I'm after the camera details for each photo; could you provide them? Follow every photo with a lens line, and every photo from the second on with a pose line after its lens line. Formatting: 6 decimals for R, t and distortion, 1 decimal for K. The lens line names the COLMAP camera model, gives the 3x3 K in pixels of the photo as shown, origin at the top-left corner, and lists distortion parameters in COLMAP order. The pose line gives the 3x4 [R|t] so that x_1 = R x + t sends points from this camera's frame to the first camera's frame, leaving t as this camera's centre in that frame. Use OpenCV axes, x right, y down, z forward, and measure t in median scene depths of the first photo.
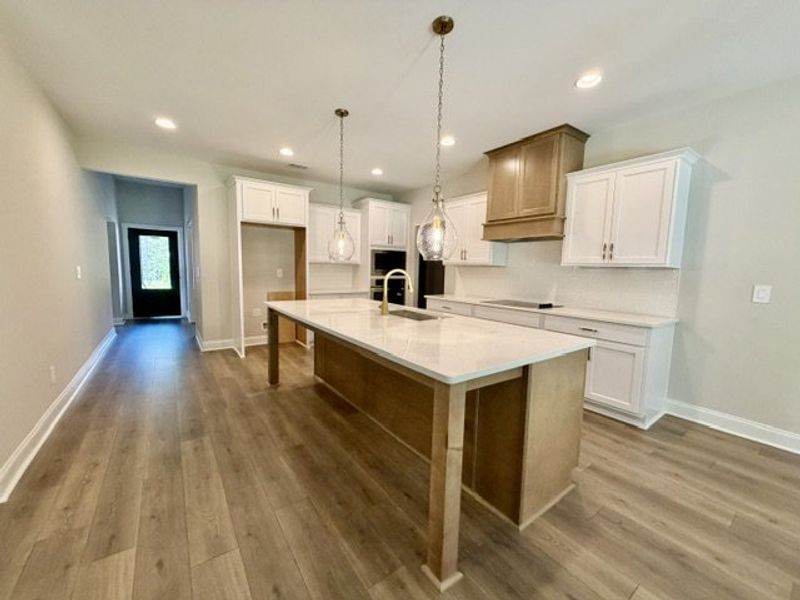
lens RADIAL K [[322.5, 0, 400.2], [0, 322.5, 302.7], [0, 0, 1]] dist [-0.001692, -0.000106]
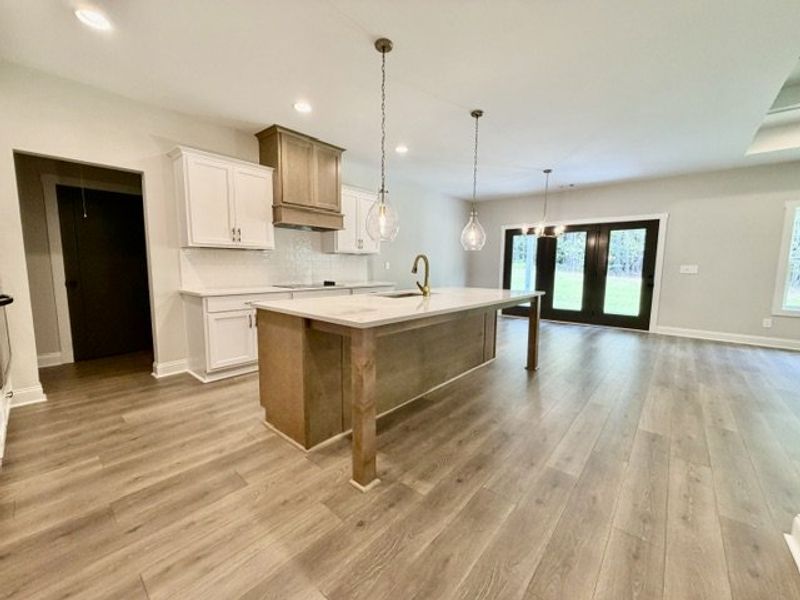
lens RADIAL K [[318.6, 0, 403.5], [0, 318.6, 300.8], [0, 0, 1]] dist [0.006551, -0.000203]
pose [[-0.231224, -0.142981, 0.962337, -1.057731], [0.085971, 0.982270, 0.166599, -0.128673], [-0.969095, 0.121255, -0.214832, 1.271092]]
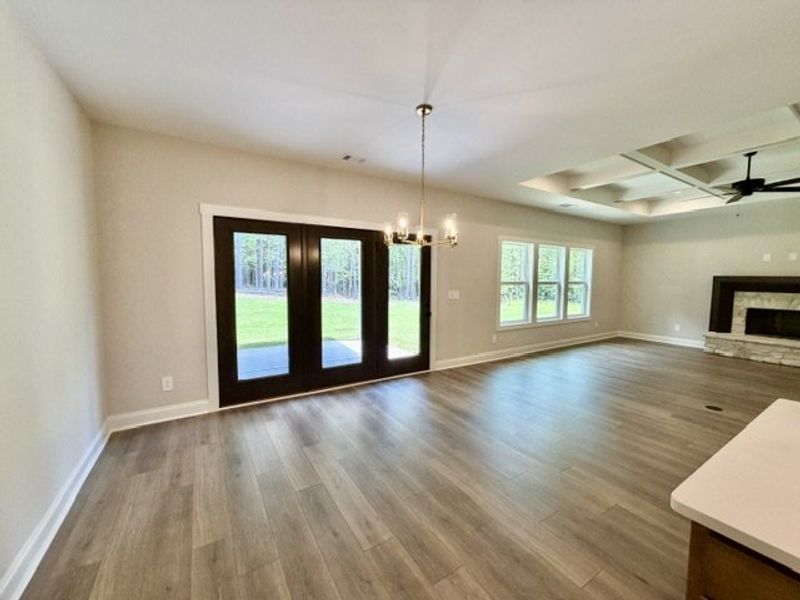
lens RADIAL K [[317.8, 0, 402.4], [0, 317.8, 295.8], [0, 0, 1]] dist [0.001192, 0.000274]
pose [[-0.997272, -0.041671, 0.060927, 0.623450], [-0.031005, 0.985543, 0.166562, -0.120105], [-0.066987, 0.164218, -0.984147, 0.914298]]
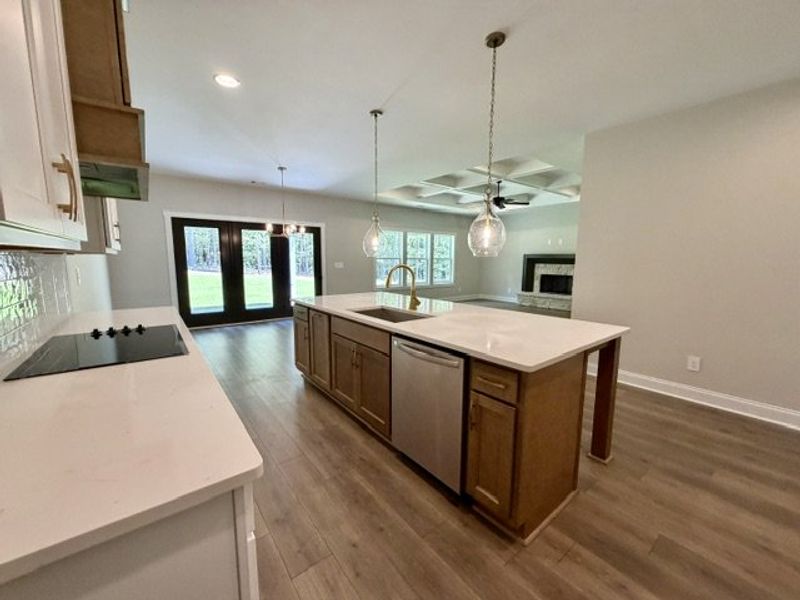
lens RADIAL K [[320.3, 0, 400.3], [0, 320.3, 299.7], [0, 0, 1]] dist [0.000592, -0.000109]
pose [[-0.998592, -0.029310, -0.044204, 0.032870], [-0.038630, 0.973010, 0.227506, -0.202018], [0.036343, 0.228893, -0.972773, 1.896756]]
